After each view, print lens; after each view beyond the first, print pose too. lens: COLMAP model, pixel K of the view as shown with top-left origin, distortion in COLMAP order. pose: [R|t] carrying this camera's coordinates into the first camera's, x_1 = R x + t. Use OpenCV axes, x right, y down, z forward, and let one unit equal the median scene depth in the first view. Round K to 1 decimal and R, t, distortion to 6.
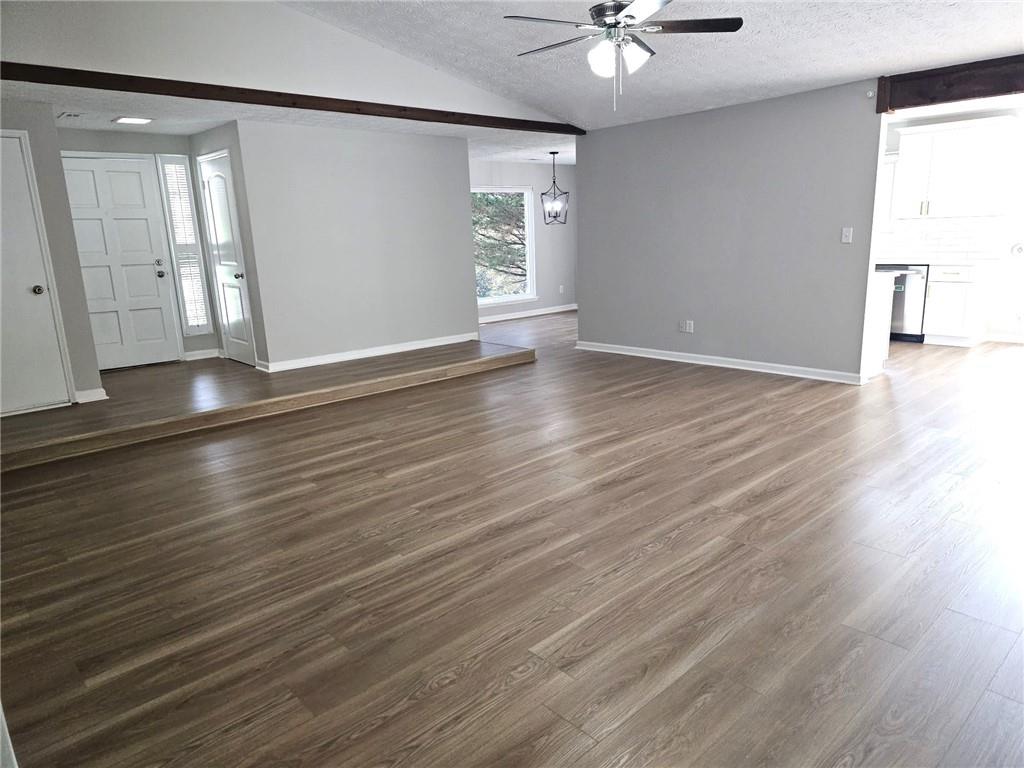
lens RADIAL K [[685.6, 0, 520.8], [0, 685.6, 384.7], [0, 0, 1]] dist [0.080646, -0.073751]
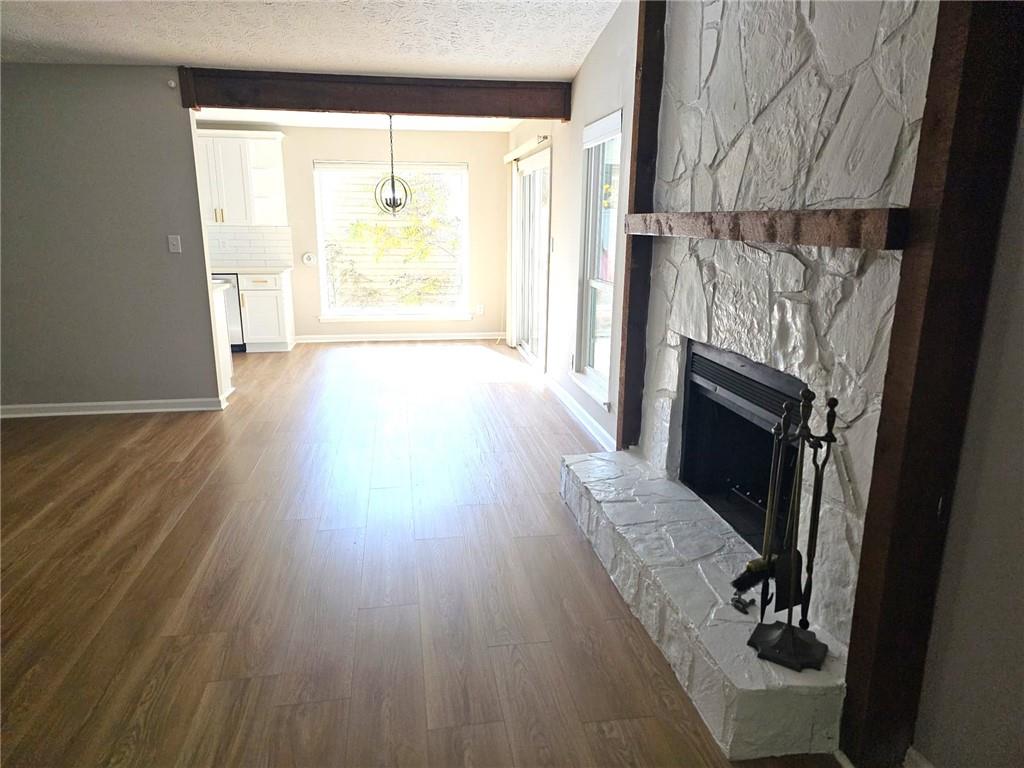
lens RADIAL K [[685.6, 0, 520.8], [0, 685.6, 384.7], [0, 0, 1]] dist [0.080646, -0.073751]
pose [[0.549060, -0.160949, 0.820139, -0.040316], [0.163514, 0.983006, 0.083442, -0.049476], [-0.819632, 0.088290, 0.566047, 0.189239]]
